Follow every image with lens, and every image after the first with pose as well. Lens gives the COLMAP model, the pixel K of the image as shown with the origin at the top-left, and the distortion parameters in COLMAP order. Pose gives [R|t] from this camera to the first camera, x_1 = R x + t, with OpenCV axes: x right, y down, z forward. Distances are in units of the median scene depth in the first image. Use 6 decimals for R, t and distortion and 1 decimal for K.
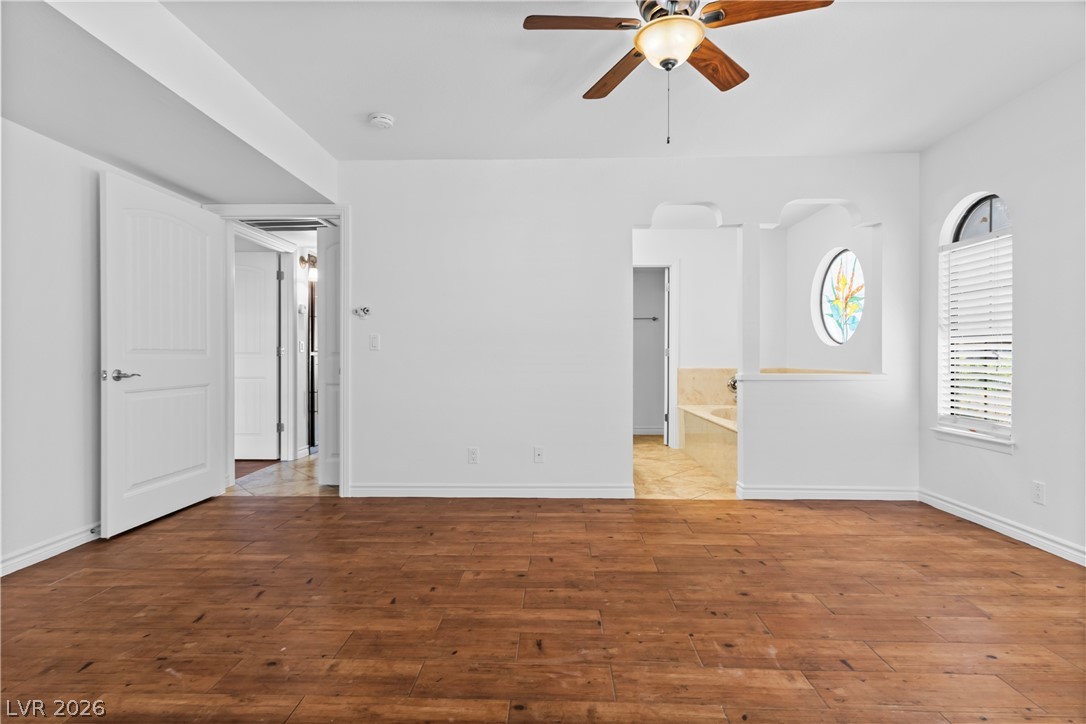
lens RADIAL K [[515.0, 0, 542.2], [0, 515.0, 357.9], [0, 0, 1]] dist [0.003204, 0.000322]
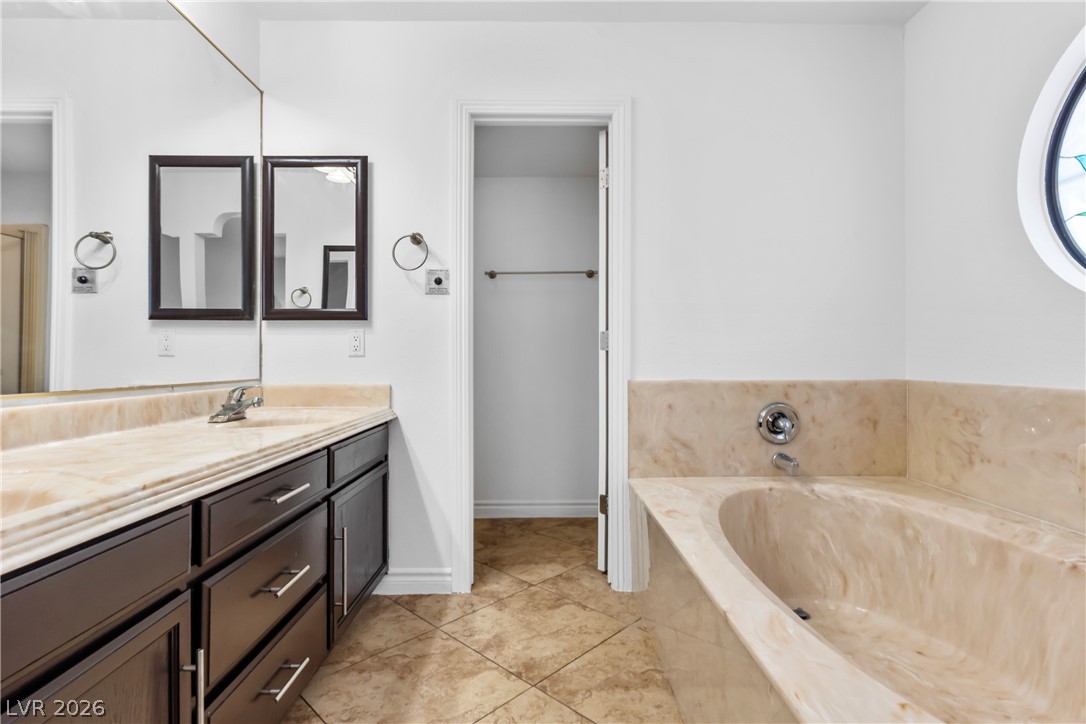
lens RADIAL K [[518.9, 0, 543.0], [0, 518.9, 362.0], [0, 0, 1]] dist [0.026302, 0.000150]
pose [[0.999243, -0.006160, 0.038416, 0.330225], [0.006007, 0.999974, 0.004092, 0.006811], [-0.038440, -0.003858, 0.999253, 1.101346]]
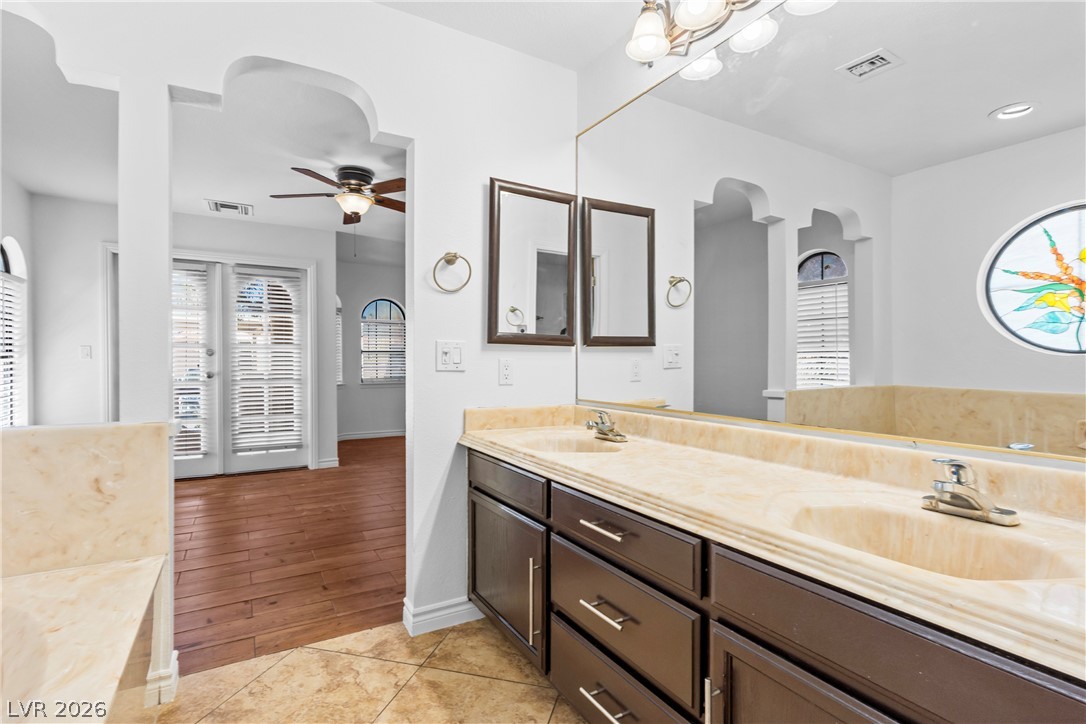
lens RADIAL K [[516.4, 0, 545.4], [0, 516.4, 360.5], [0, 0, 1]] dist [0.001855, 0.000605]
pose [[-0.845083, -0.001509, -0.534633, 0.408826], [-0.001949, 0.999998, 0.000257, -0.026738], [0.534632, 0.001259, -0.845084, 1.814409]]
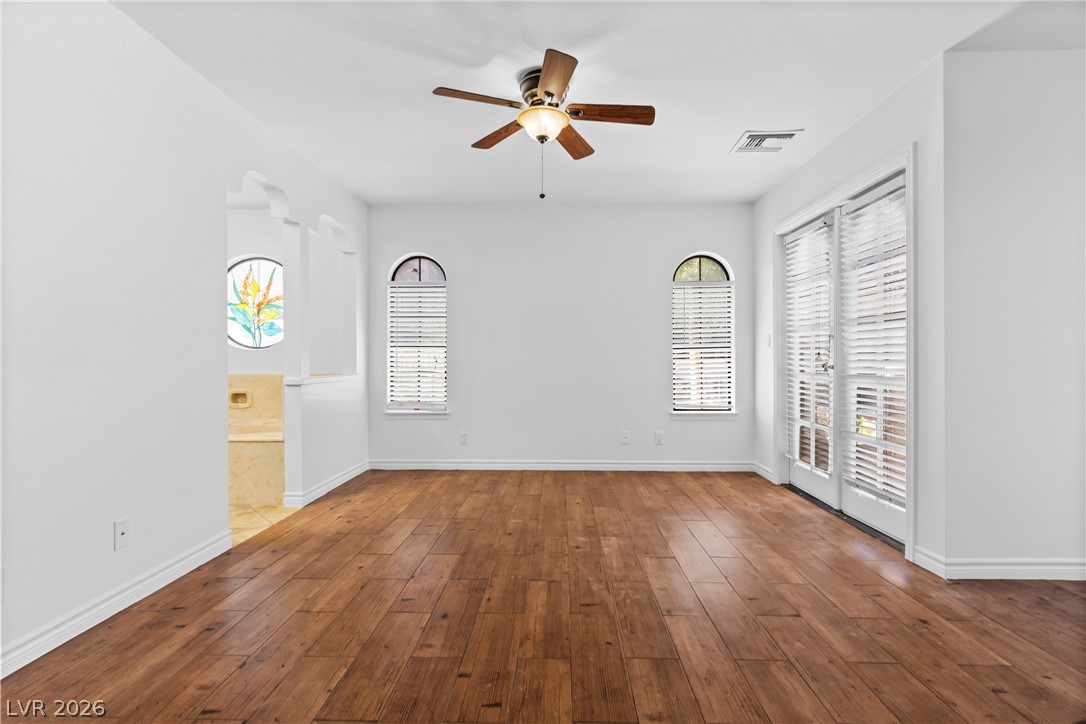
lens RADIAL K [[516.4, 0, 545.4], [0, 516.4, 360.5], [0, 0, 1]] dist [0.001855, 0.000605]
pose [[-0.003969, -0.000443, 0.999992, -0.667982], [0.002852, 0.999996, 0.000454, -0.001419], [-0.999988, 0.002854, -0.003967, 0.620782]]
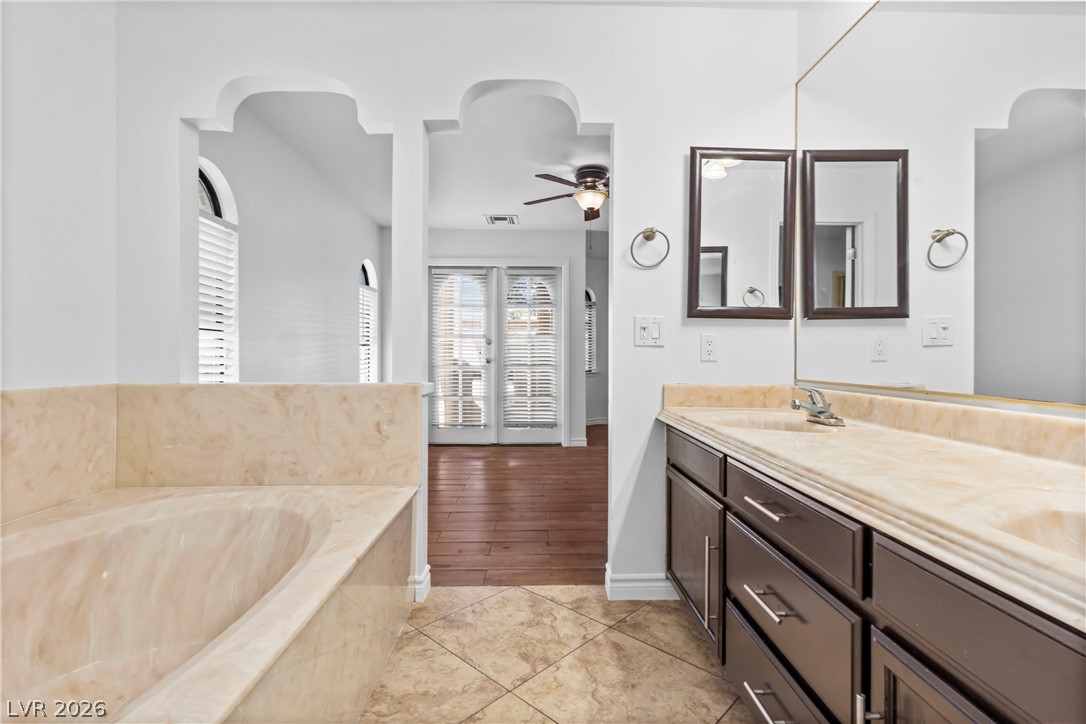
lens RADIAL K [[516.5, 0, 548.9], [0, 516.5, 353.5], [0, 0, 1]] dist [-0.000831, 0.000236]
pose [[-0.998032, -0.005190, -0.062490, 0.327999], [-0.004963, 0.999981, -0.003780, -0.000171], [0.062508, -0.003463, -0.998038, 1.846685]]
